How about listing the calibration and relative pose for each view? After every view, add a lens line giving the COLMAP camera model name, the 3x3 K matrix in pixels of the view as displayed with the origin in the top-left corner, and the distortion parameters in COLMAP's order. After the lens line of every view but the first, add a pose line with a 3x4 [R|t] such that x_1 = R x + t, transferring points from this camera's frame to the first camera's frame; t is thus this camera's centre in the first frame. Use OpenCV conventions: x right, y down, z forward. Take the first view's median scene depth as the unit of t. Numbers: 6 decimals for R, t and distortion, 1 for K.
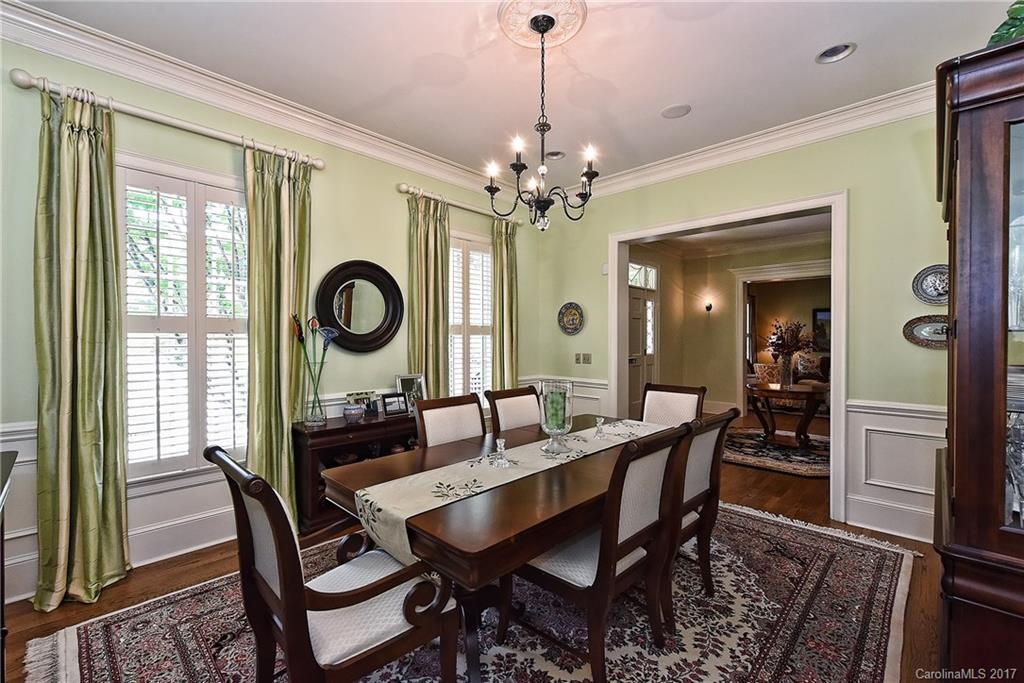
lens RADIAL K [[443.9, 0, 520.4], [0, 443.9, 341.3], [0, 0, 1]] dist [-0.001044, 0.000003]
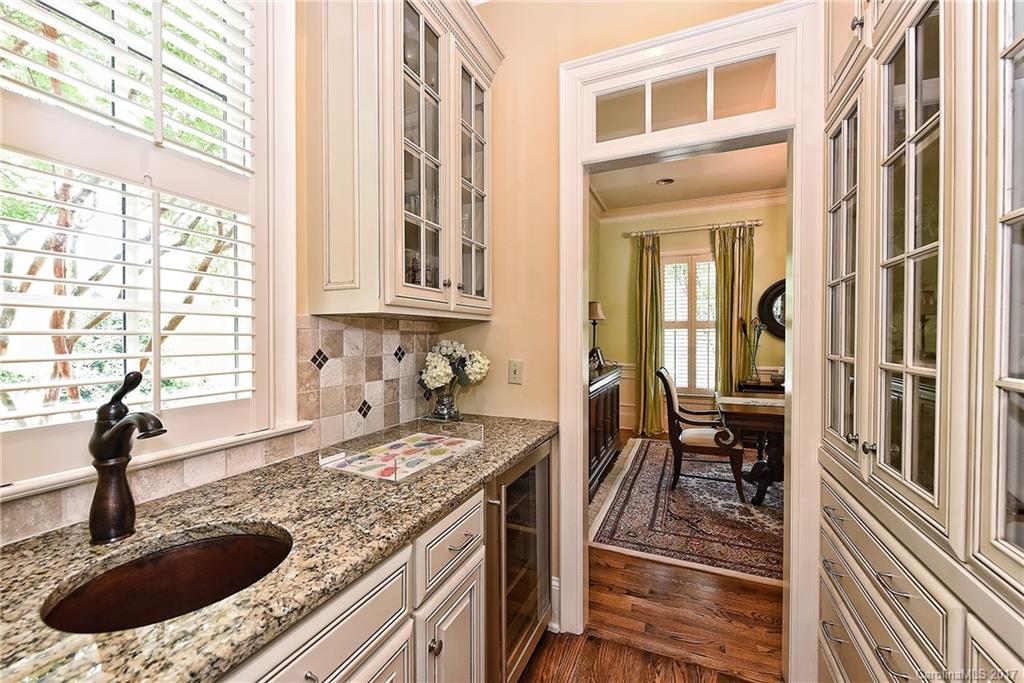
lens RADIAL K [[400.5, 0, 513.3], [0, 400.5, 339.4], [0, 0, 1]] dist [0.002266, -0.000048]
pose [[0.341152, 0.003868, -0.940000, 0.906947], [-0.002012, 0.999992, 0.003385, 0.032371], [0.940006, 0.000736, 0.341157, -0.505614]]
